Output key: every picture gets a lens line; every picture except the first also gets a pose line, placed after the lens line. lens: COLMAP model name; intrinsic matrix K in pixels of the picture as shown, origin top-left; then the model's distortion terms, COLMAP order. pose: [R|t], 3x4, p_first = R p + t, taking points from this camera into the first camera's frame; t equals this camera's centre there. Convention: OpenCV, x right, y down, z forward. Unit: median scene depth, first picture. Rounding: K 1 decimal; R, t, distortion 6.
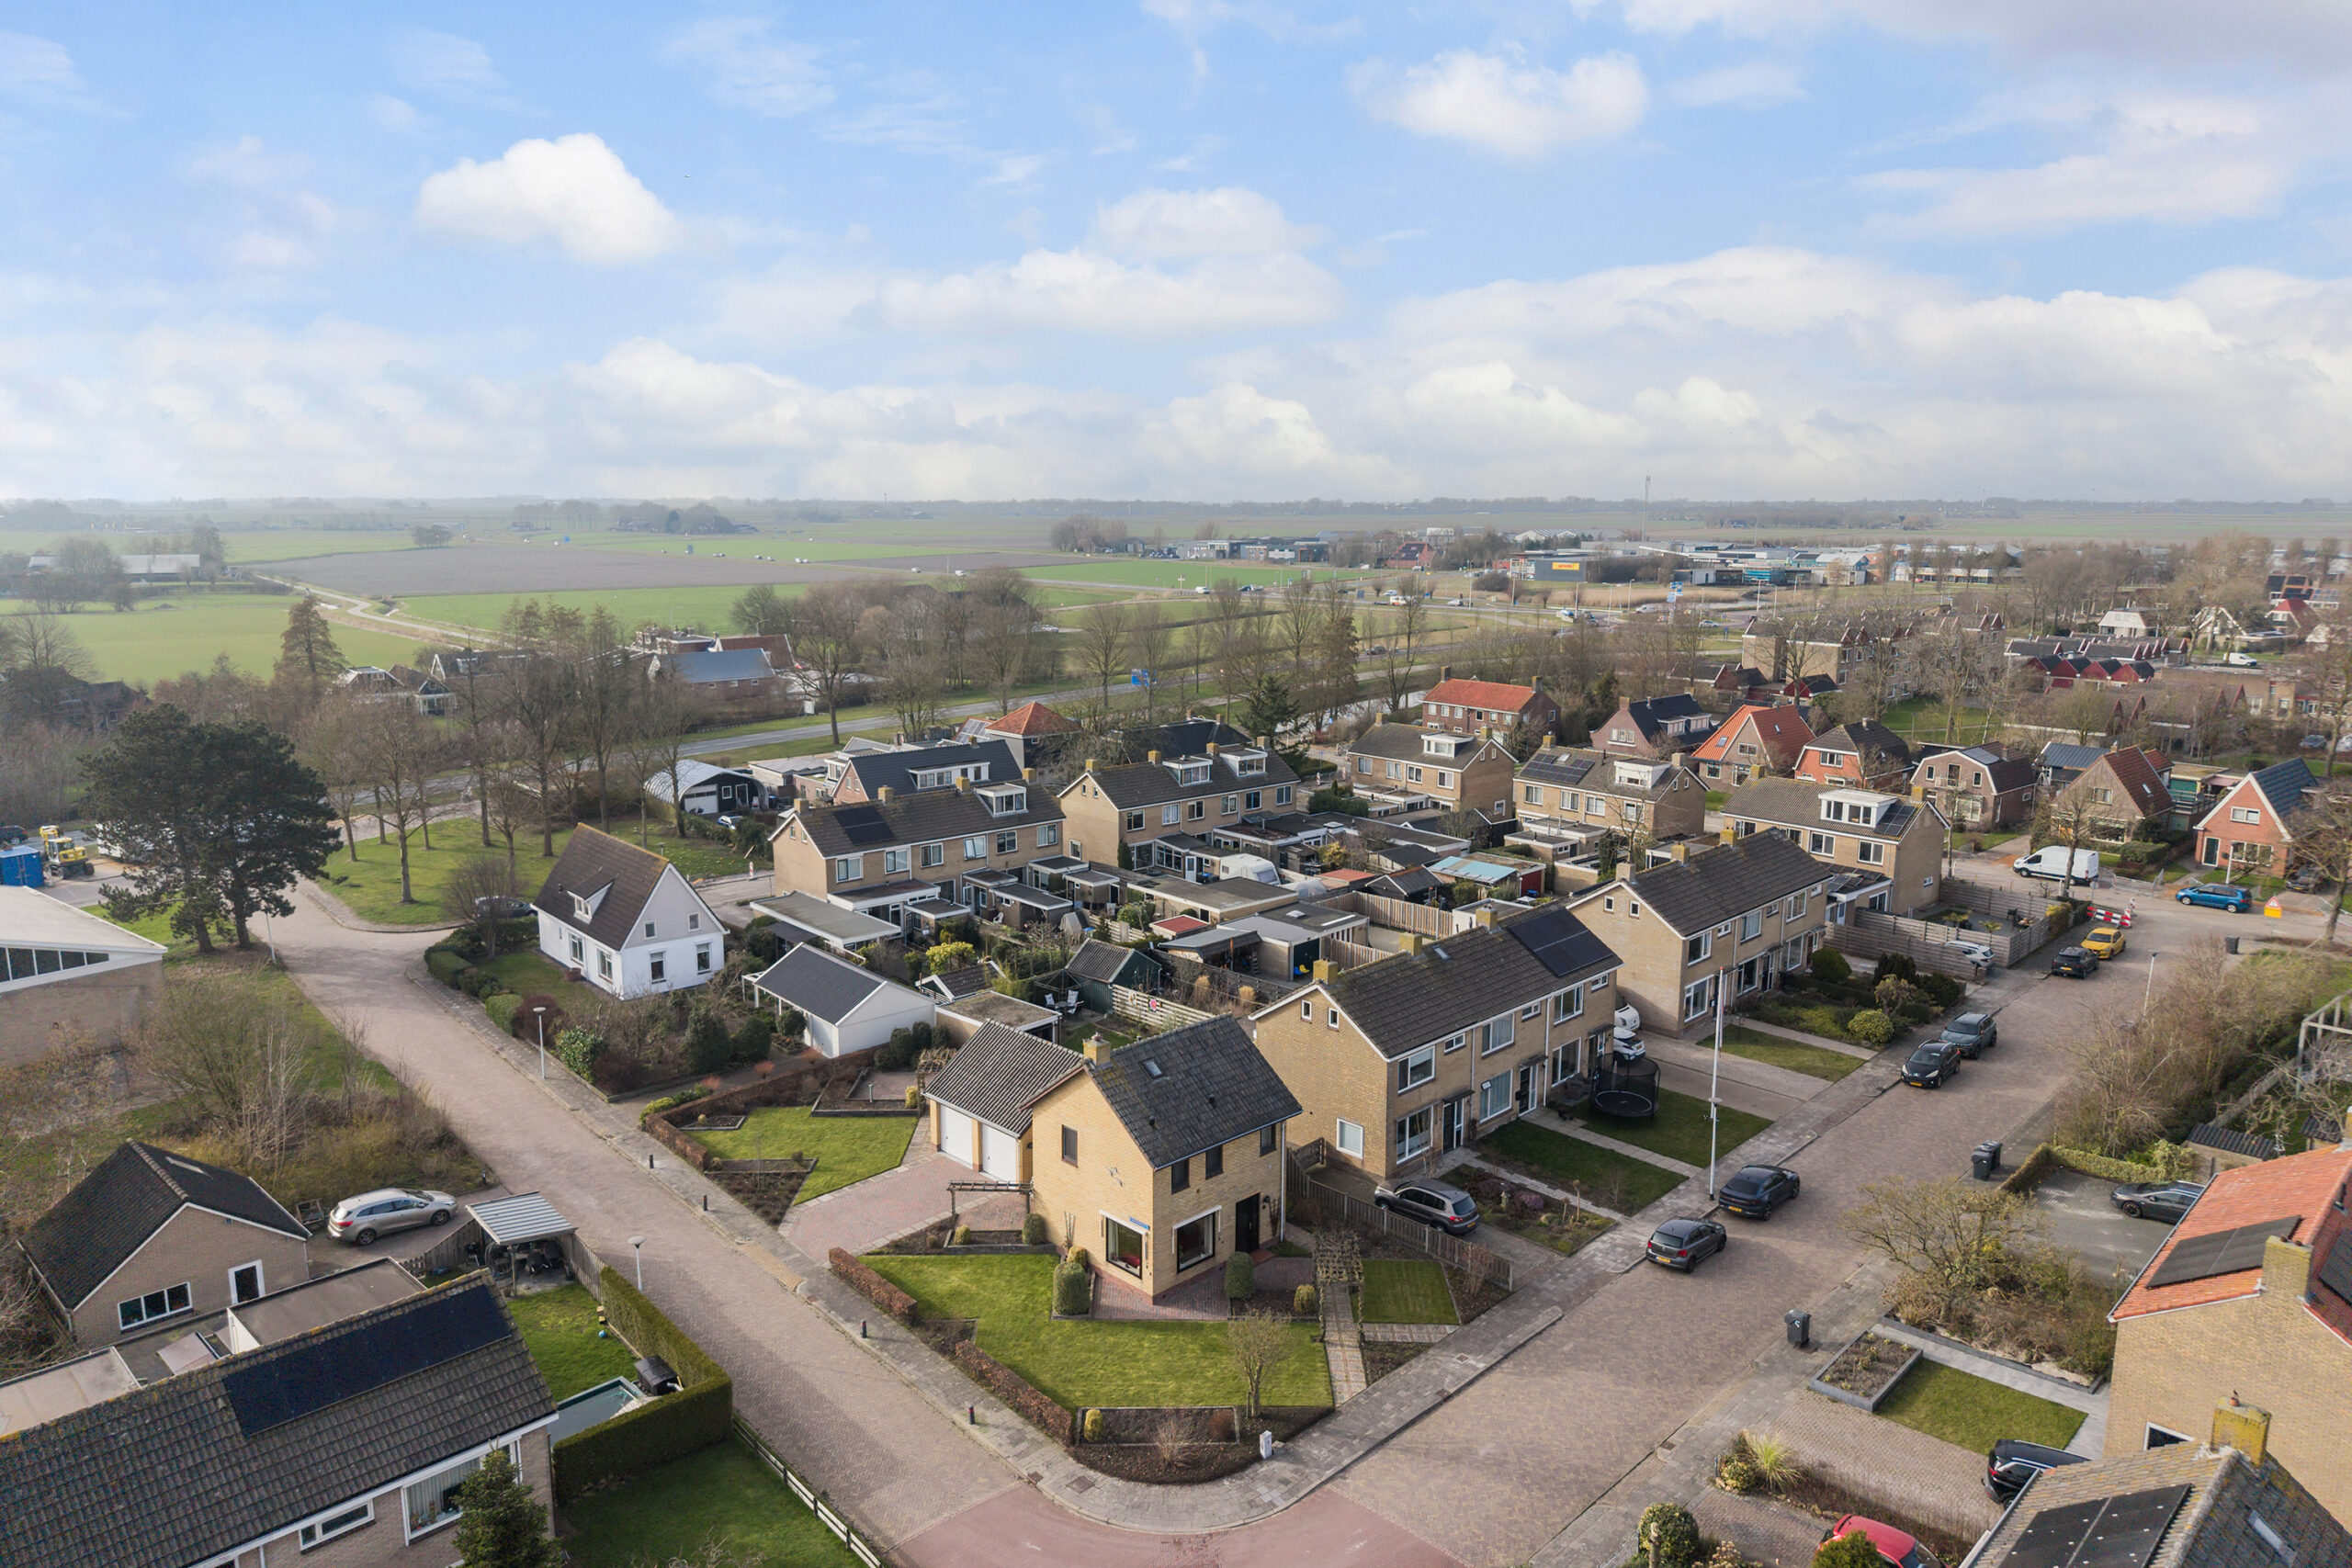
lens RADIAL K [[1527.3, 0, 1176.0], [0, 1527.3, 784.0], [0, 0, 1]] dist [0.052334, -0.000375]
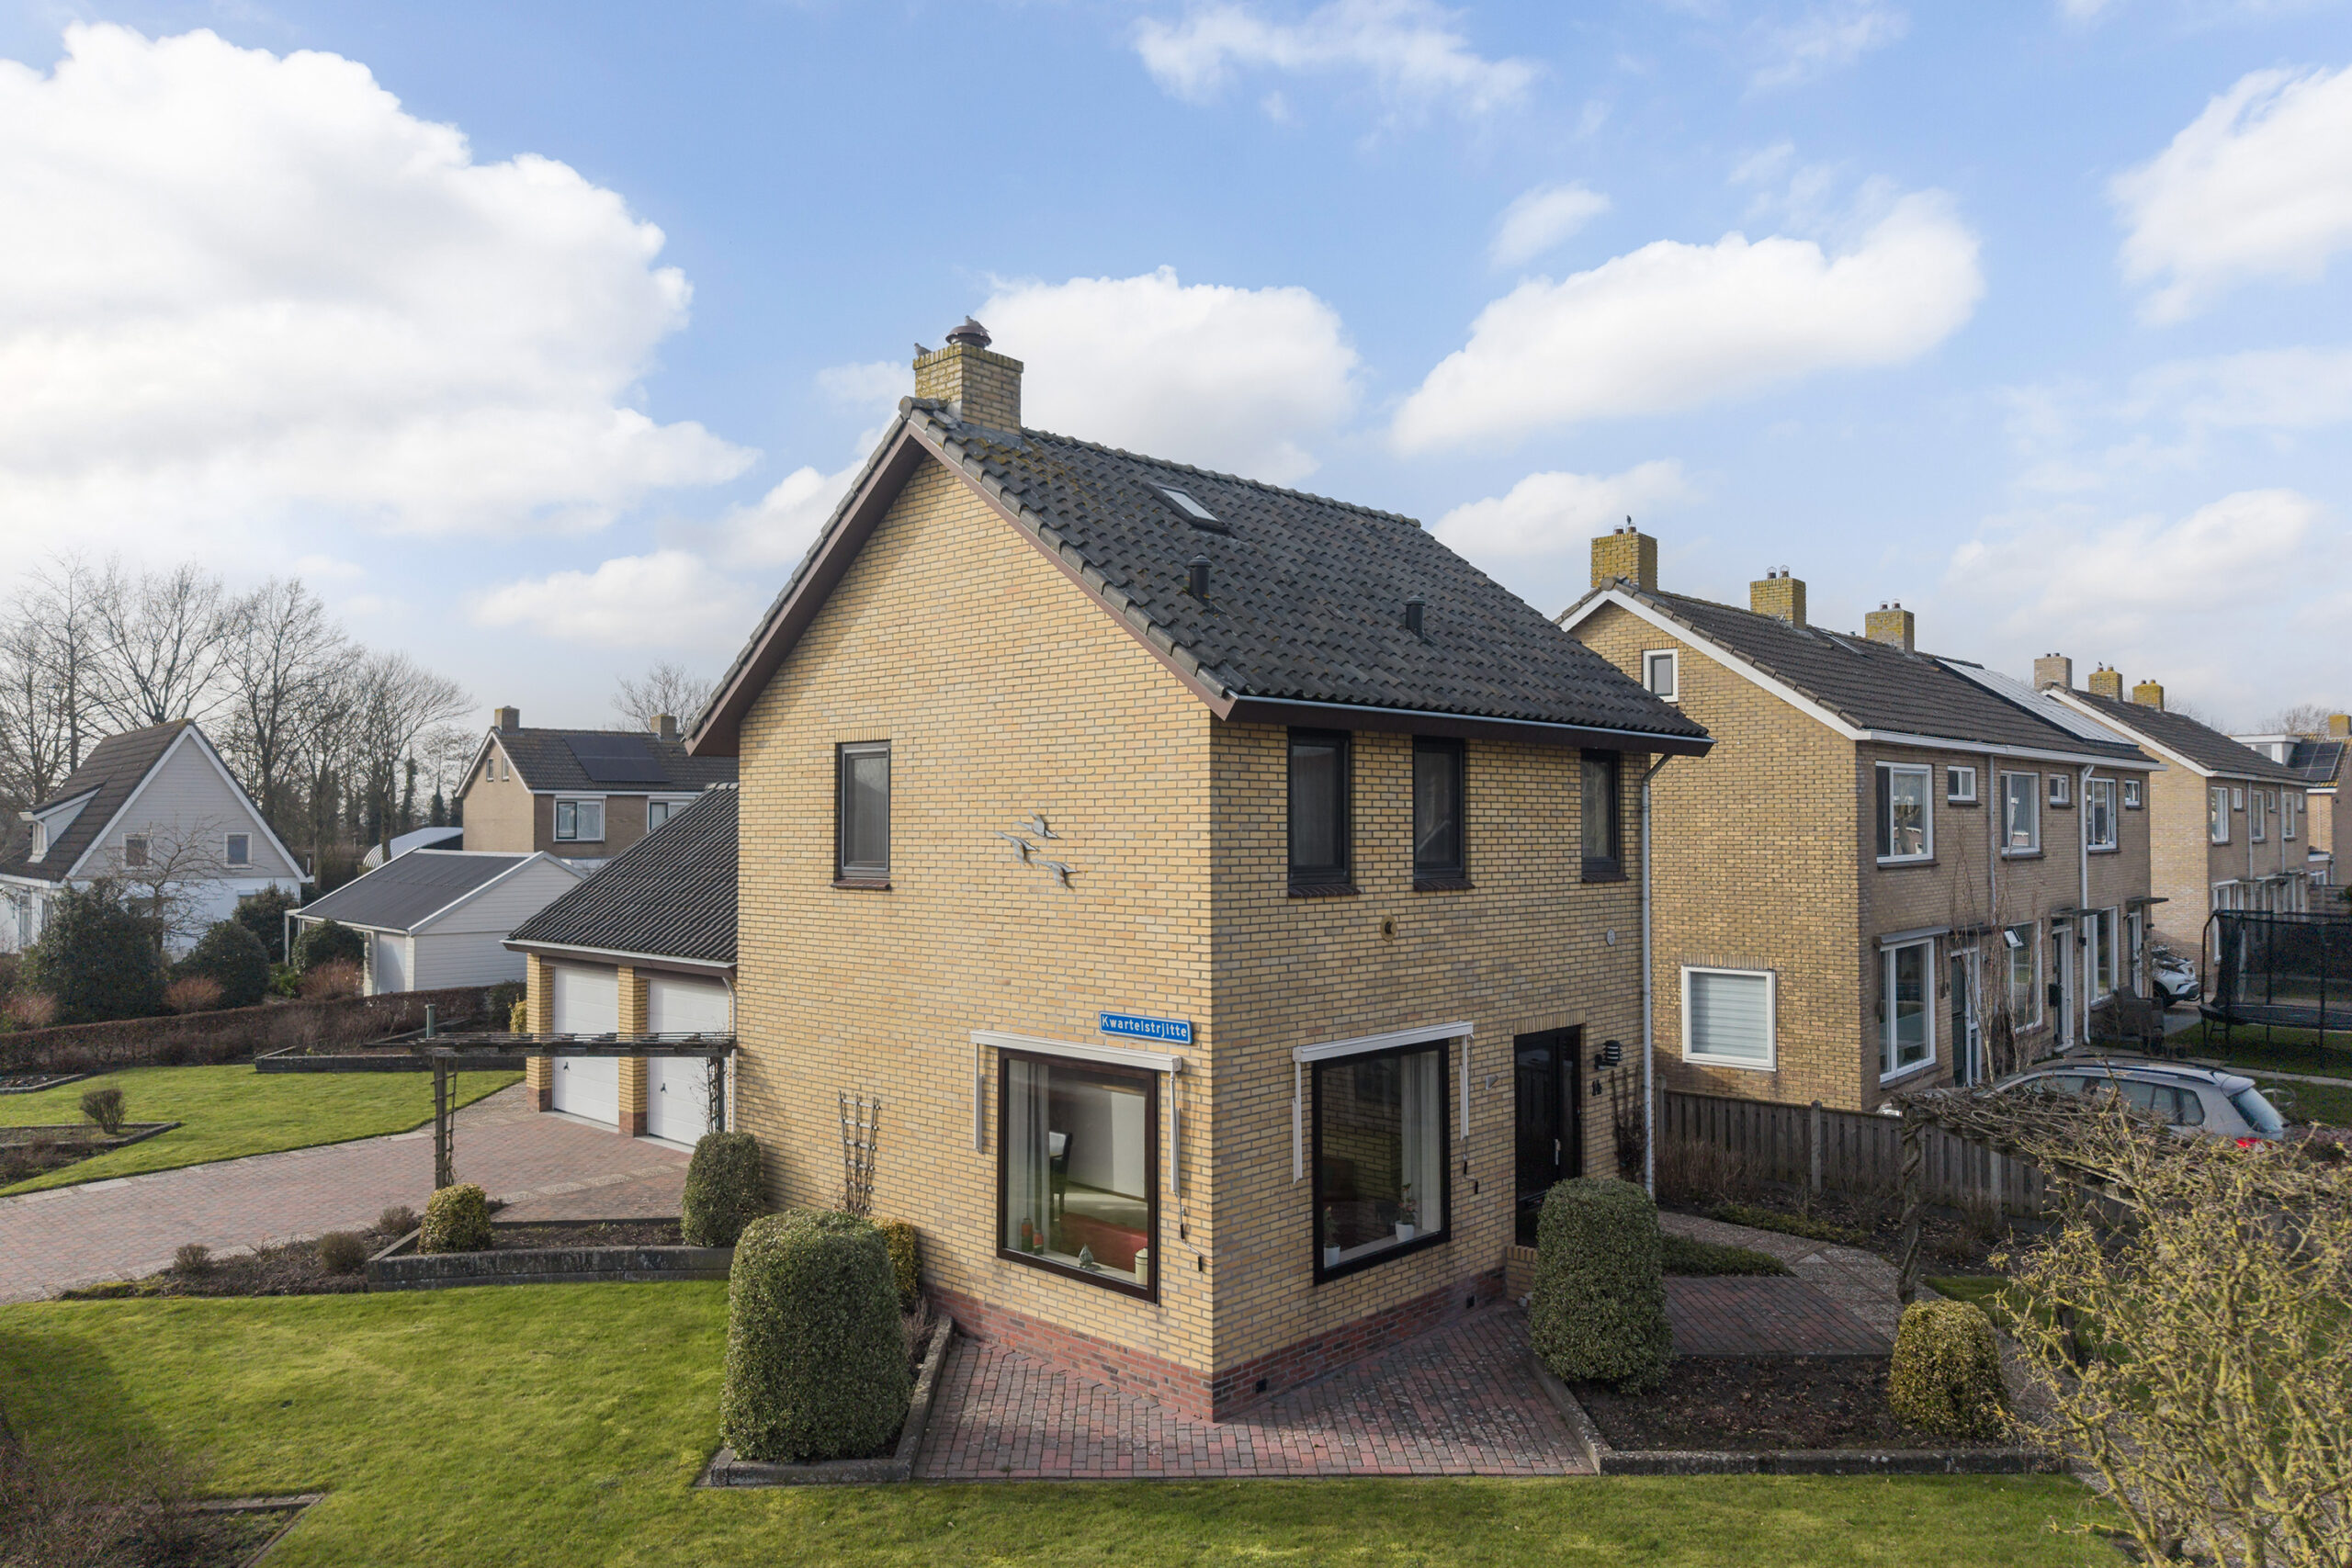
lens RADIAL K [[1571.1, 0, 1176.0], [0, 1571.1, 784.0], [0, 0, 1]] dist [-0.000320, 0.004781]
pose [[0.999337, -0.006508, 0.035834, -0.026724], [0.013635, 0.979204, -0.202420, 0.291360], [-0.033771, 0.202774, 0.978643, 0.757552]]
